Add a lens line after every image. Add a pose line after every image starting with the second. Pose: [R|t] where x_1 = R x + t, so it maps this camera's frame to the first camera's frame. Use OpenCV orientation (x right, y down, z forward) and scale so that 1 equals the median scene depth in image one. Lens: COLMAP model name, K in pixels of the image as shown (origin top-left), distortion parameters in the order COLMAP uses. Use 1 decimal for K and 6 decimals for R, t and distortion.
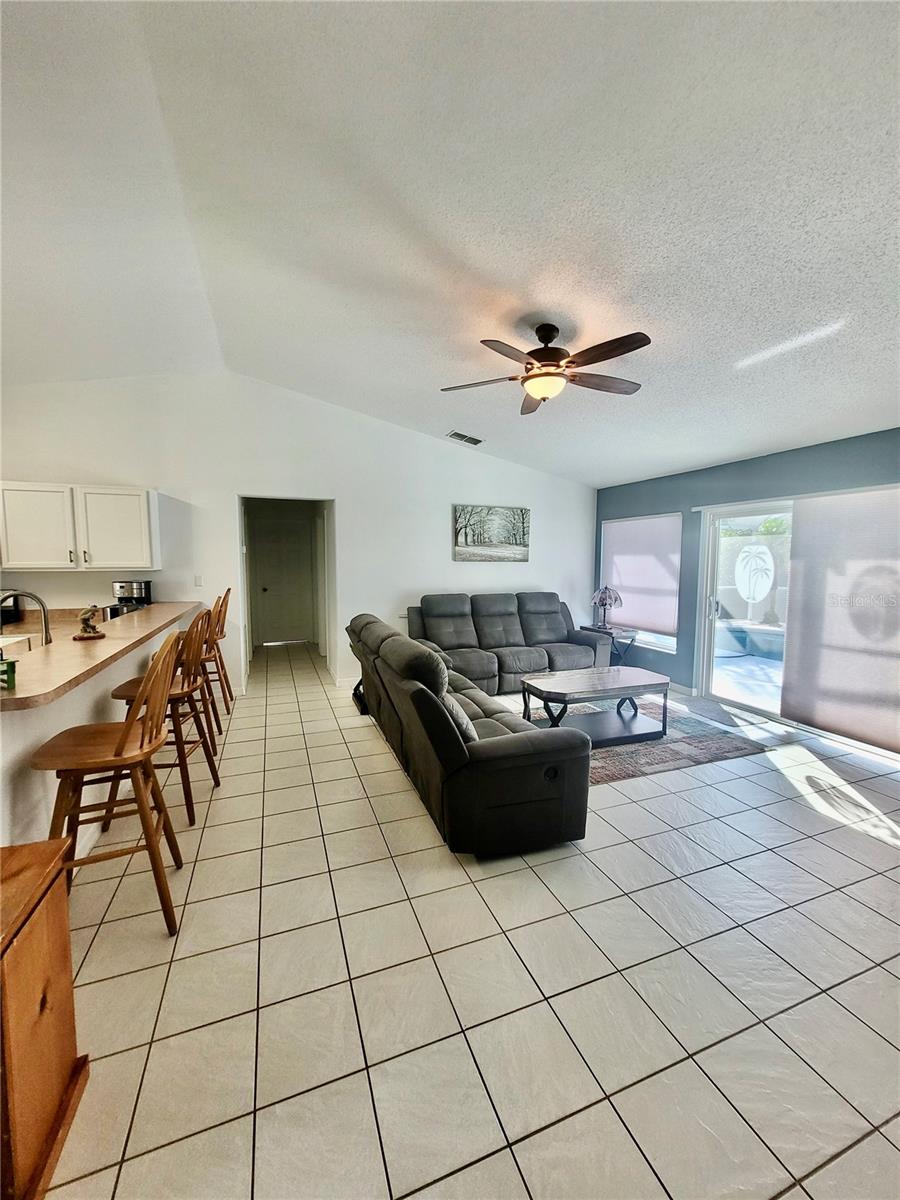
lens RADIAL K [[466.5, 0, 443.2], [0, 466.5, 594.9], [0, 0, 1]] dist [0.002392, 0.000074]
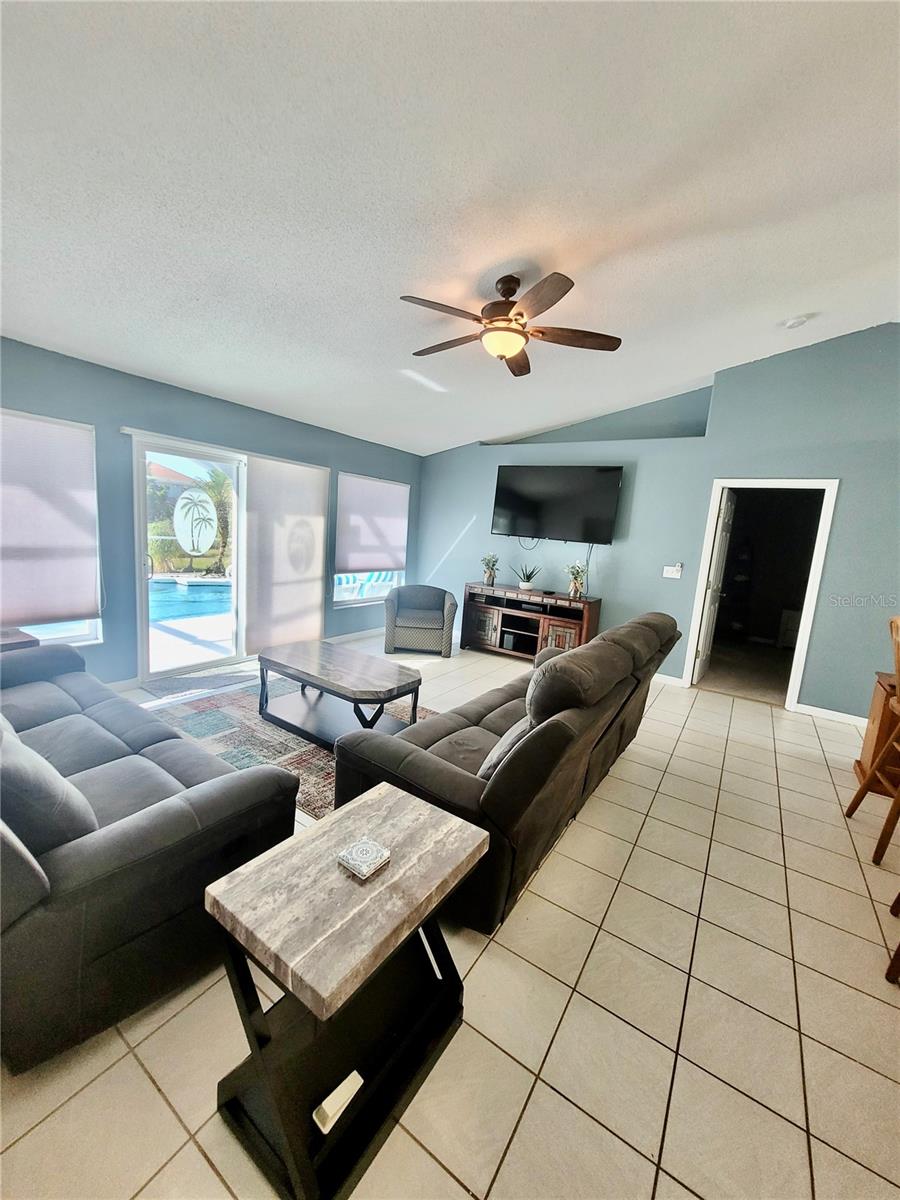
lens RADIAL K [[466.5, 0, 440.9], [0, 466.5, 594.3], [0, 0, 1]] dist [0.002392, 0.000074]
pose [[-0.575483, -0.156468, 0.802706, -0.428492], [-0.008379, 0.982603, 0.185527, -0.095429], [-0.817771, 0.100041, -0.566783, 1.319306]]
